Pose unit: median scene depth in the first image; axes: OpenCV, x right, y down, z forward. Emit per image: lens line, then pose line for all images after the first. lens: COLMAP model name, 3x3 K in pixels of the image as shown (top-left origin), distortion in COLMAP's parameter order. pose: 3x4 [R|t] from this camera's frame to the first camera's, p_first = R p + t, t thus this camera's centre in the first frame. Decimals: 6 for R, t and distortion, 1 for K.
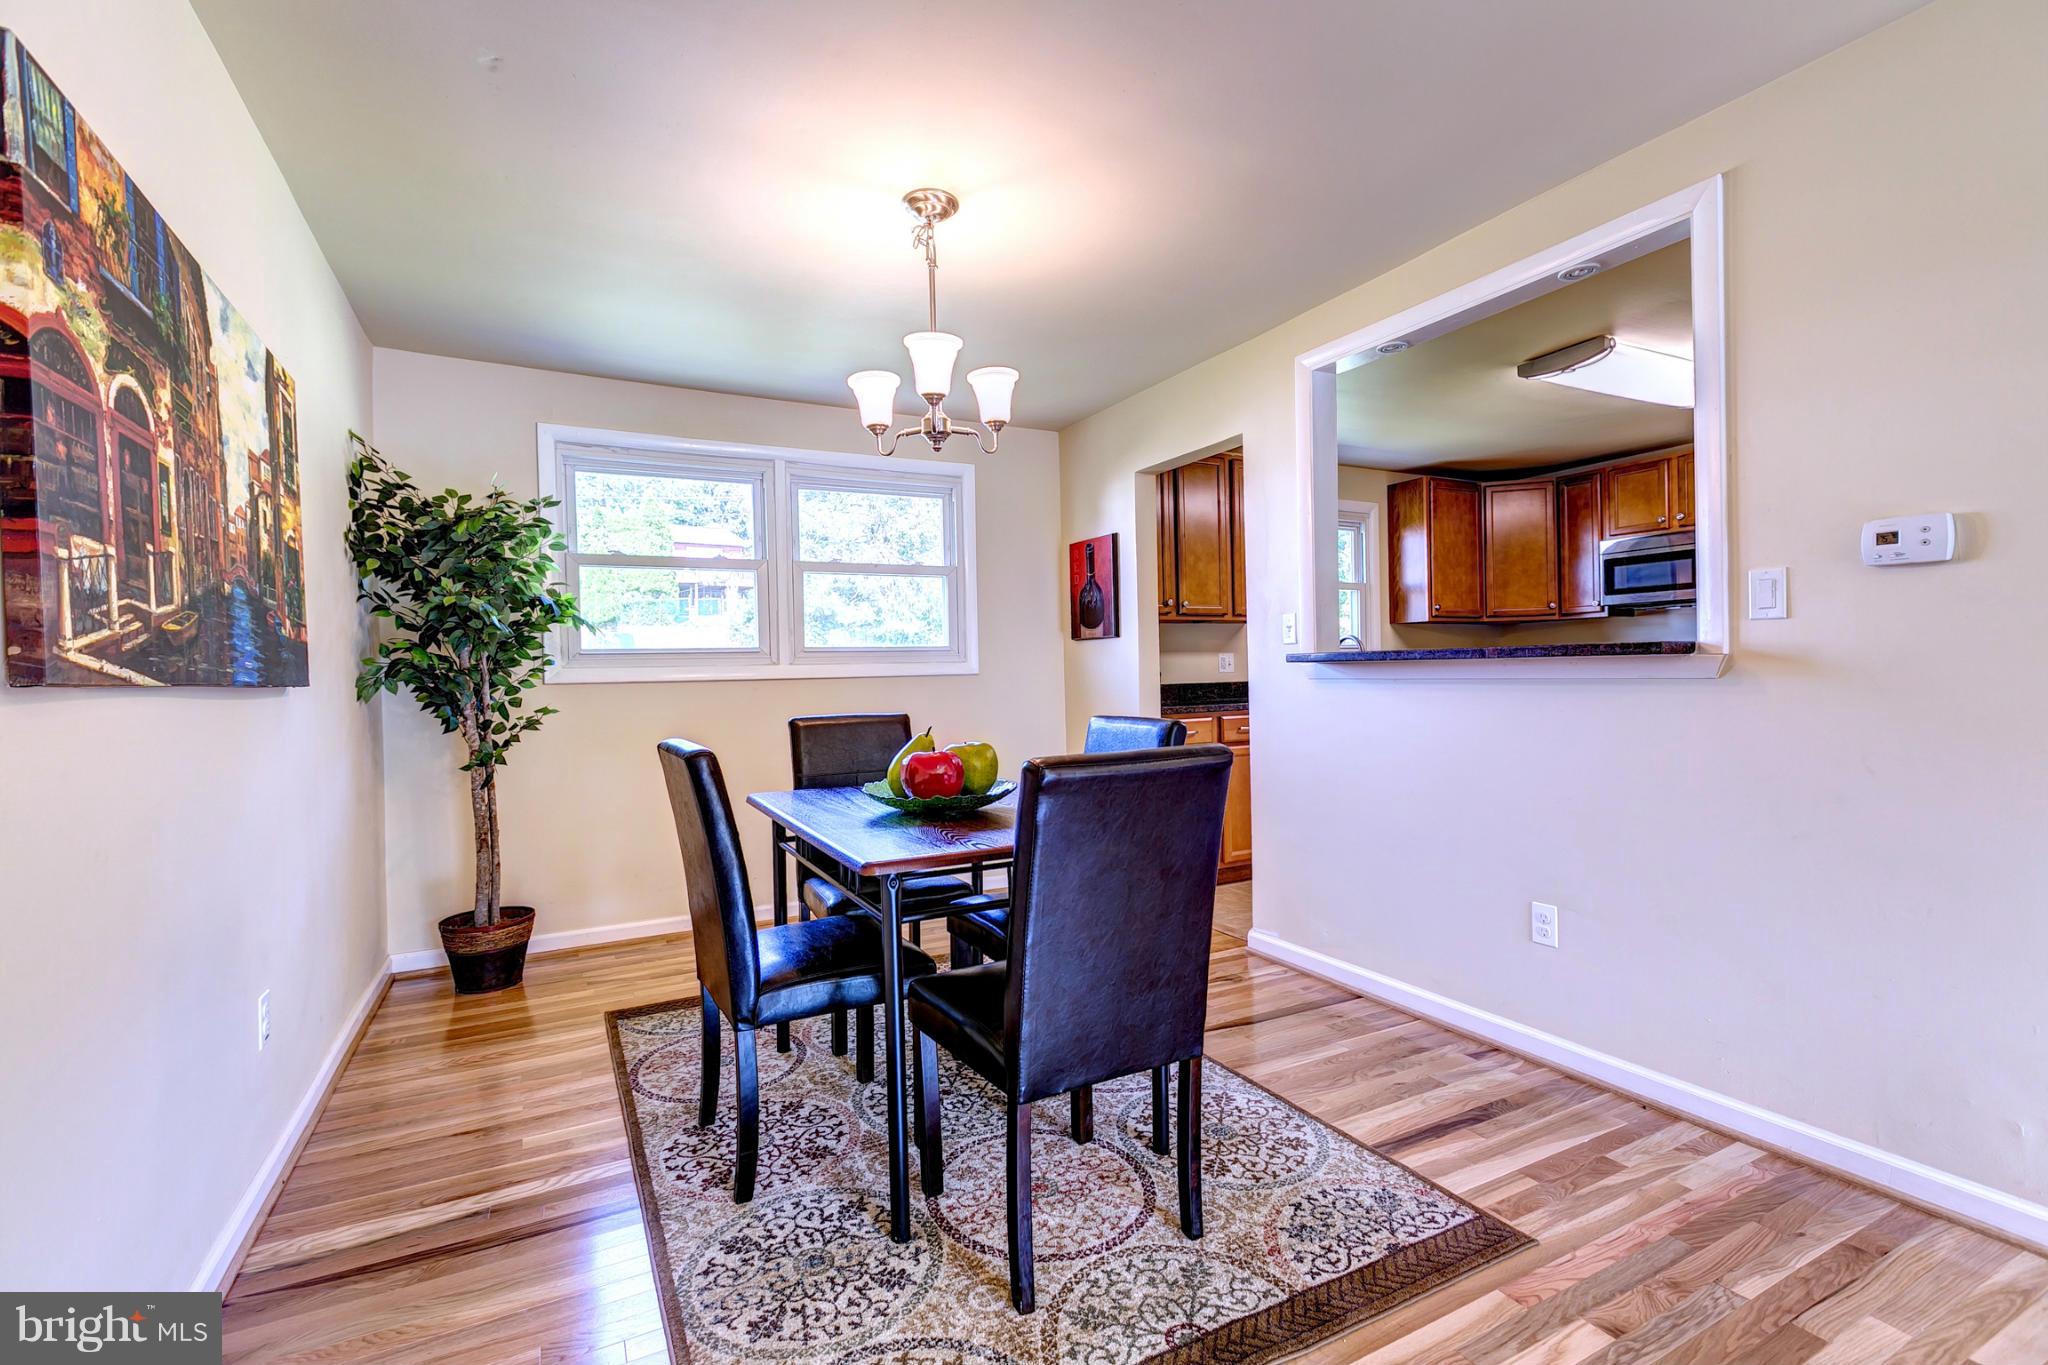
lens RADIAL K [[907.3, 0, 1016.5], [0, 907.3, 678.7], [0, 0, 1]] dist [0.006185, -0.002493]
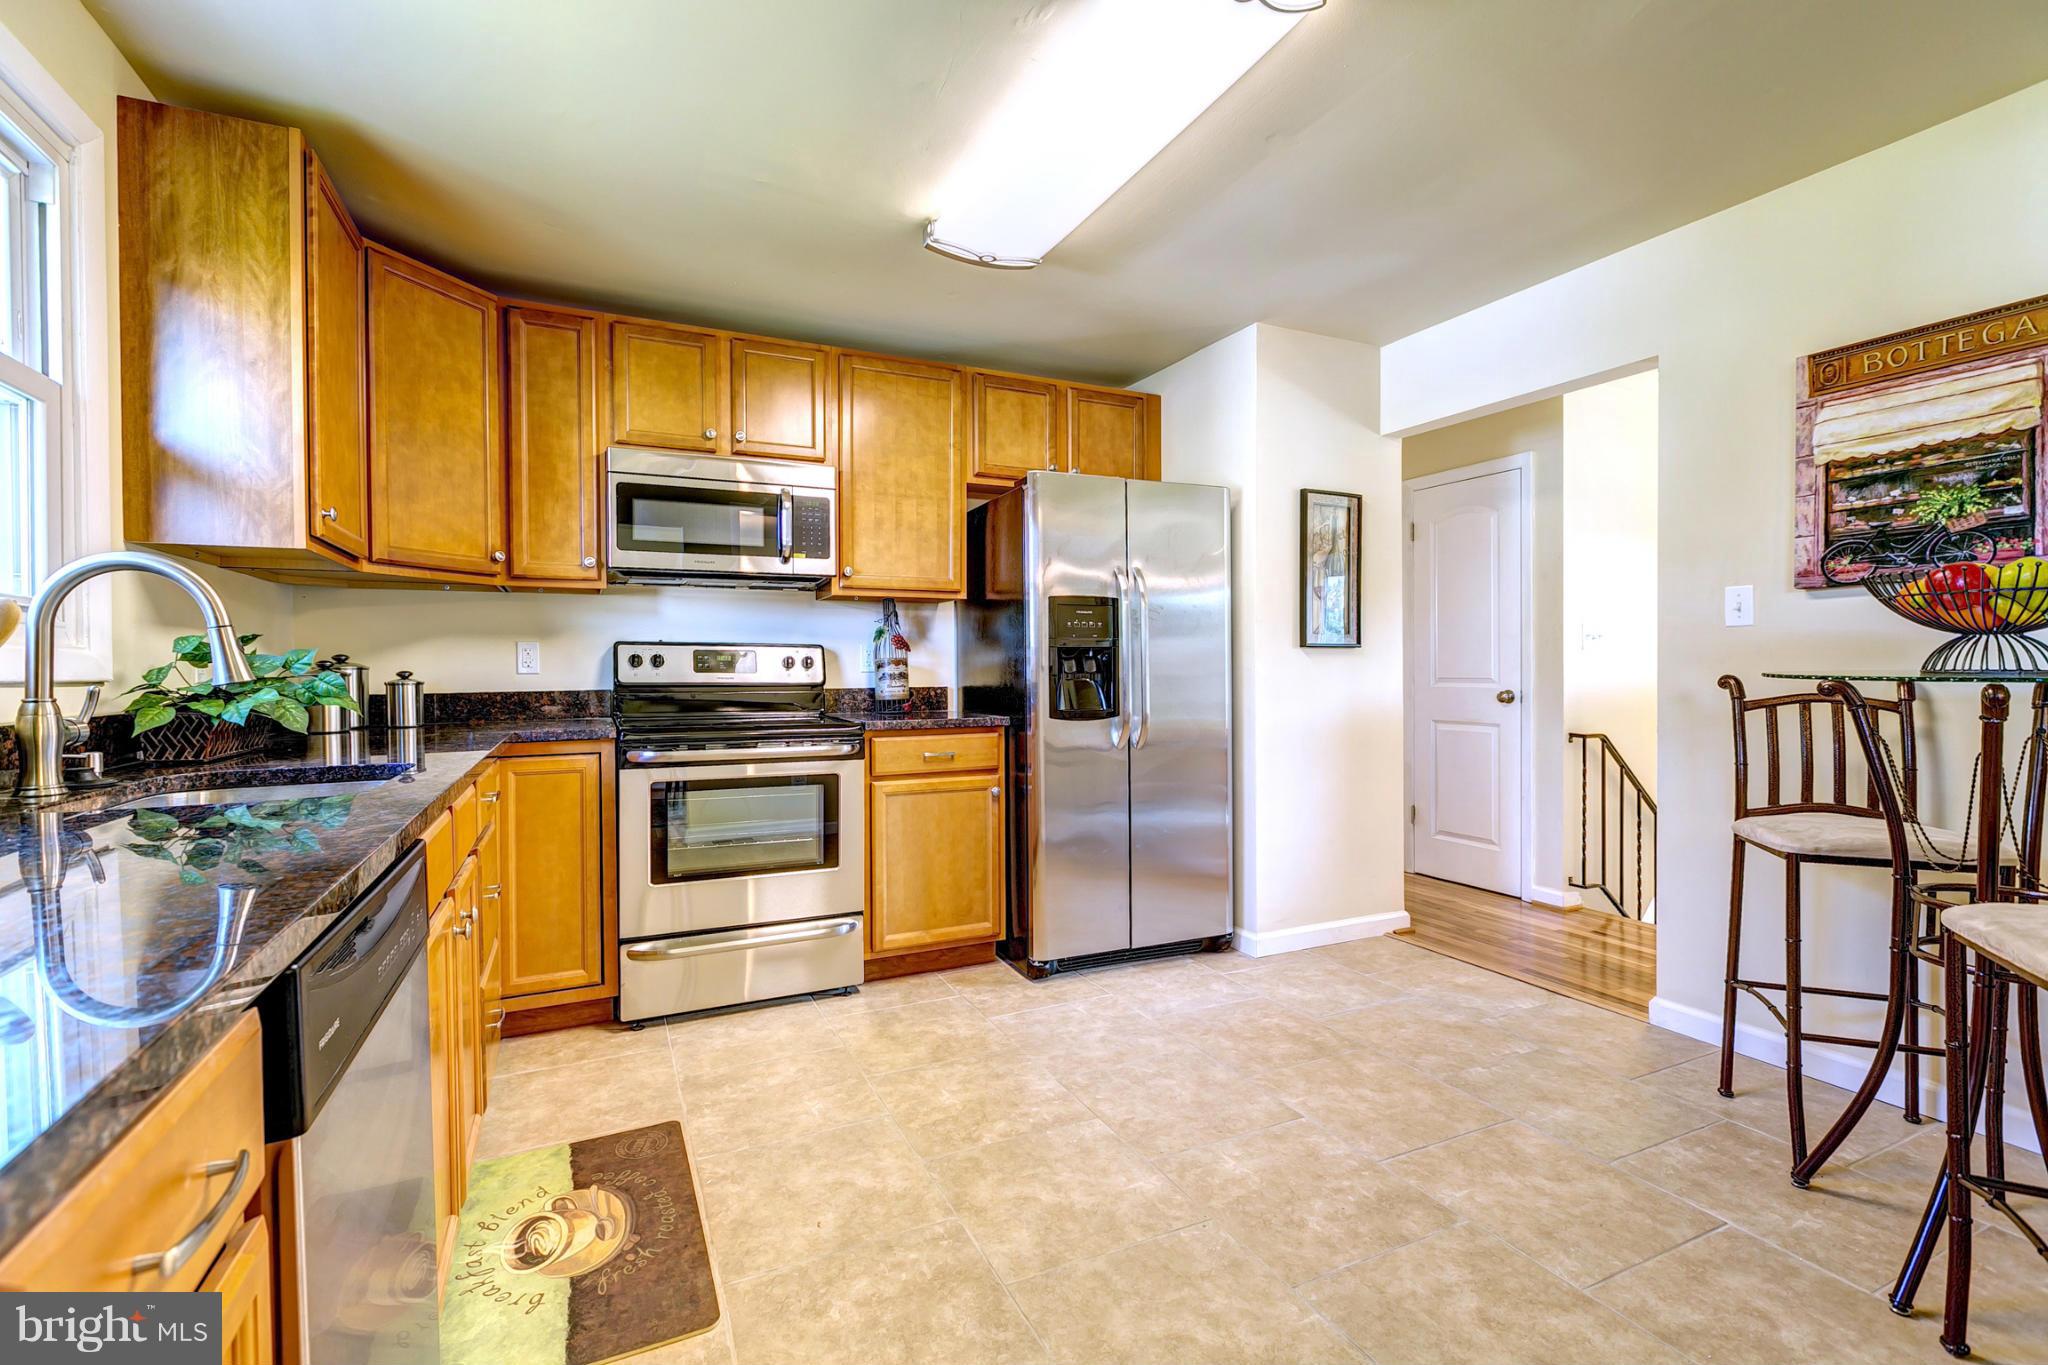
lens RADIAL K [[907.3, 0, 1019.5], [0, 907.3, 675.5], [0, 0, 1]] dist [0.006185, -0.002493]
pose [[0.030254, 0.008474, 0.999506, 0.270202], [0.011933, 0.999890, -0.008838, -0.021638], [-0.999471, 0.012194, 0.030150, 1.677773]]
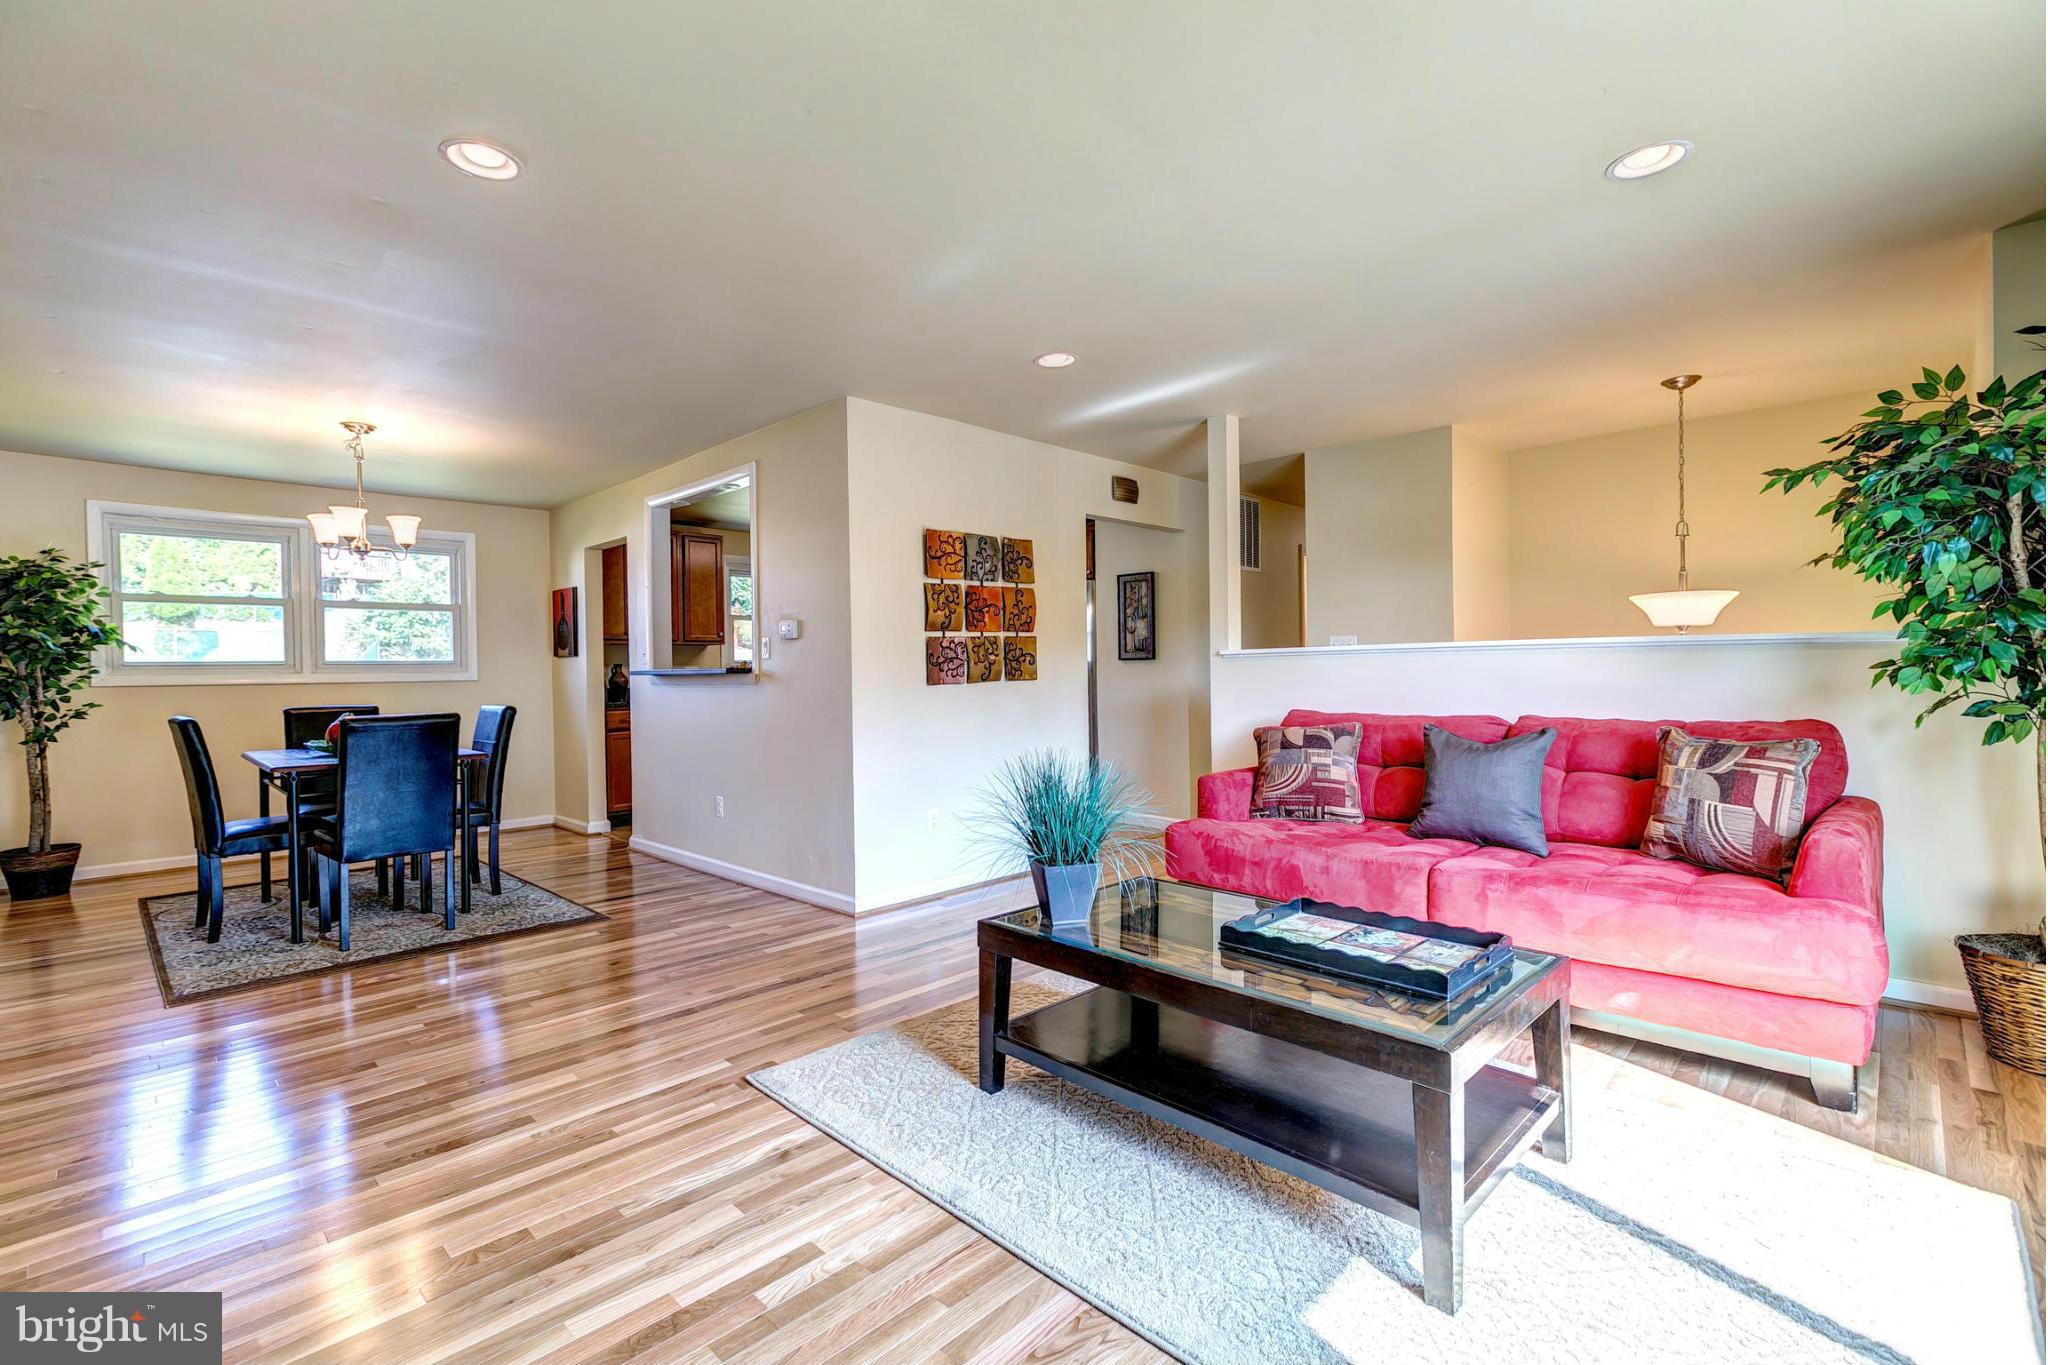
lens RADIAL K [[907.3, 0, 1016.4], [0, 907.3, 678.5], [0, 0, 1]] dist [0.006185, -0.002493]
pose [[0.951097, 0.004260, 0.308862, 0.603065], [-0.002516, 0.999979, -0.006045, -0.003157], [-0.308881, 0.004972, 0.951088, -1.158871]]
